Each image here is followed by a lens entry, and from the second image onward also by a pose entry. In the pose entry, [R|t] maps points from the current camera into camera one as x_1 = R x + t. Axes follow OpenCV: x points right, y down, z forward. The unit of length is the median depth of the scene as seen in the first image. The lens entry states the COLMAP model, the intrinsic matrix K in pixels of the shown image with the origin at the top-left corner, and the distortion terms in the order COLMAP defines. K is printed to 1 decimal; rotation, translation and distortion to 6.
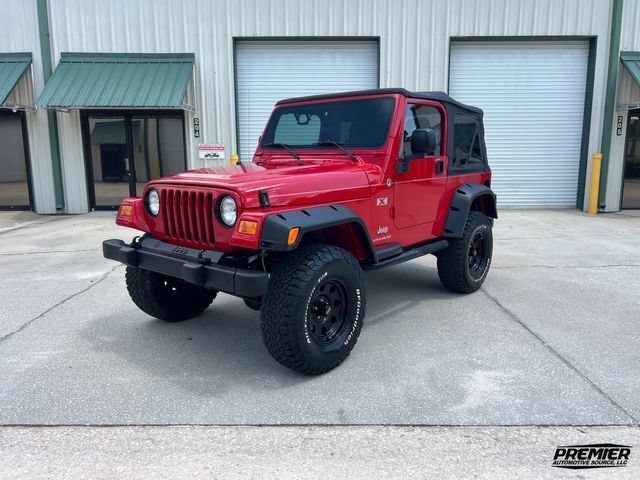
lens RADIAL K [[486.1, 0, 320.0], [0, 486.1, 240.0], [0, 0, 1]] dist [0.039462, -0.041615]
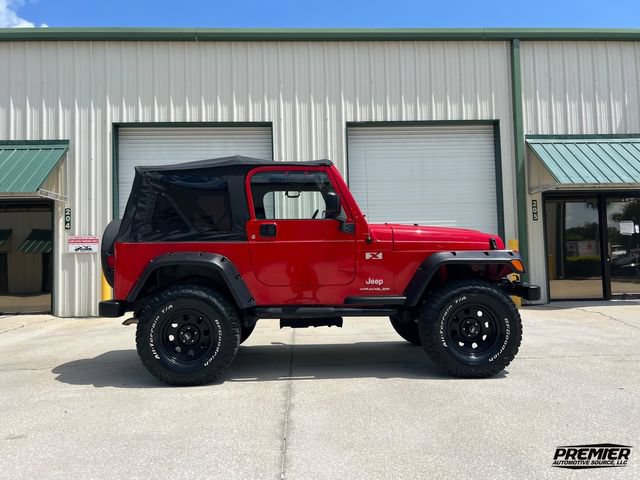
lens RADIAL K [[500.0, 0, 319.5], [0, 500.0, 241.1], [0, 0, 1]] dist [0.039216, -0.042228]
pose [[0.999019, -0.017073, 0.040865, 0.170569], [0.025638, 0.975329, -0.219261, 0.022008], [-0.036114, 0.220094, 0.974810, 0.107065]]
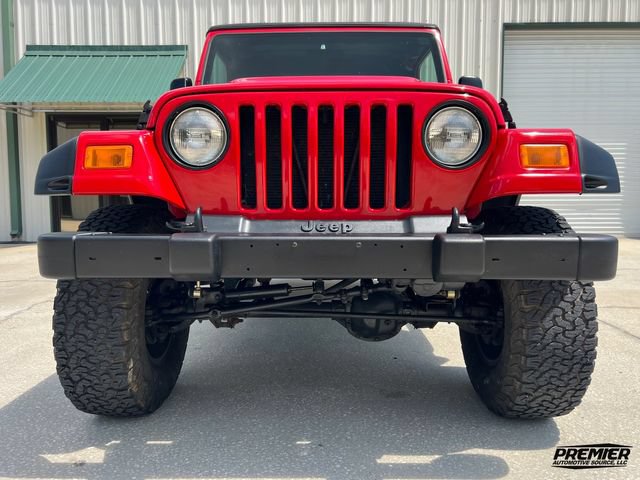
lens RADIAL K [[500.0, 0, 319.5], [0, 500.0, 241.1], [0, 0, 1]] dist [0.039216, -0.042228]
pose [[0.999772, 0.002765, -0.021150, -0.018460], [-0.004639, 0.996015, -0.089067, 0.017893], [0.020820, 0.089145, 0.995801, 0.199232]]
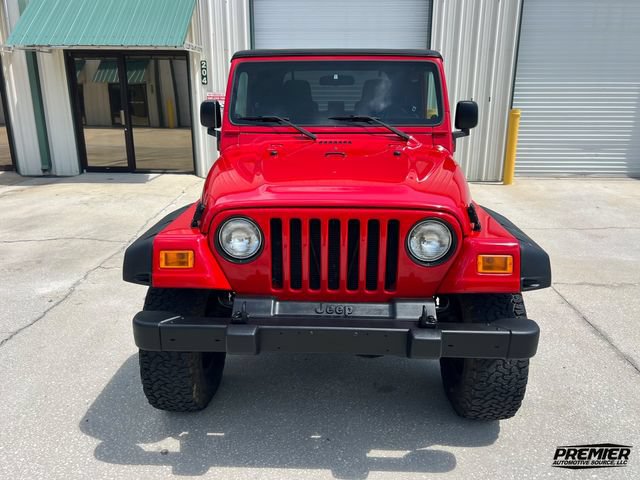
lens RADIAL K [[500.0, 0, 319.5], [0, 500.0, 241.1], [0, 0, 1]] dist [0.039216, -0.042228]
pose [[0.998820, 0.020284, -0.044119, -0.016905], [-0.015103, 0.993280, 0.114743, -0.050542], [0.046150, -0.113942, 0.992415, 0.145077]]
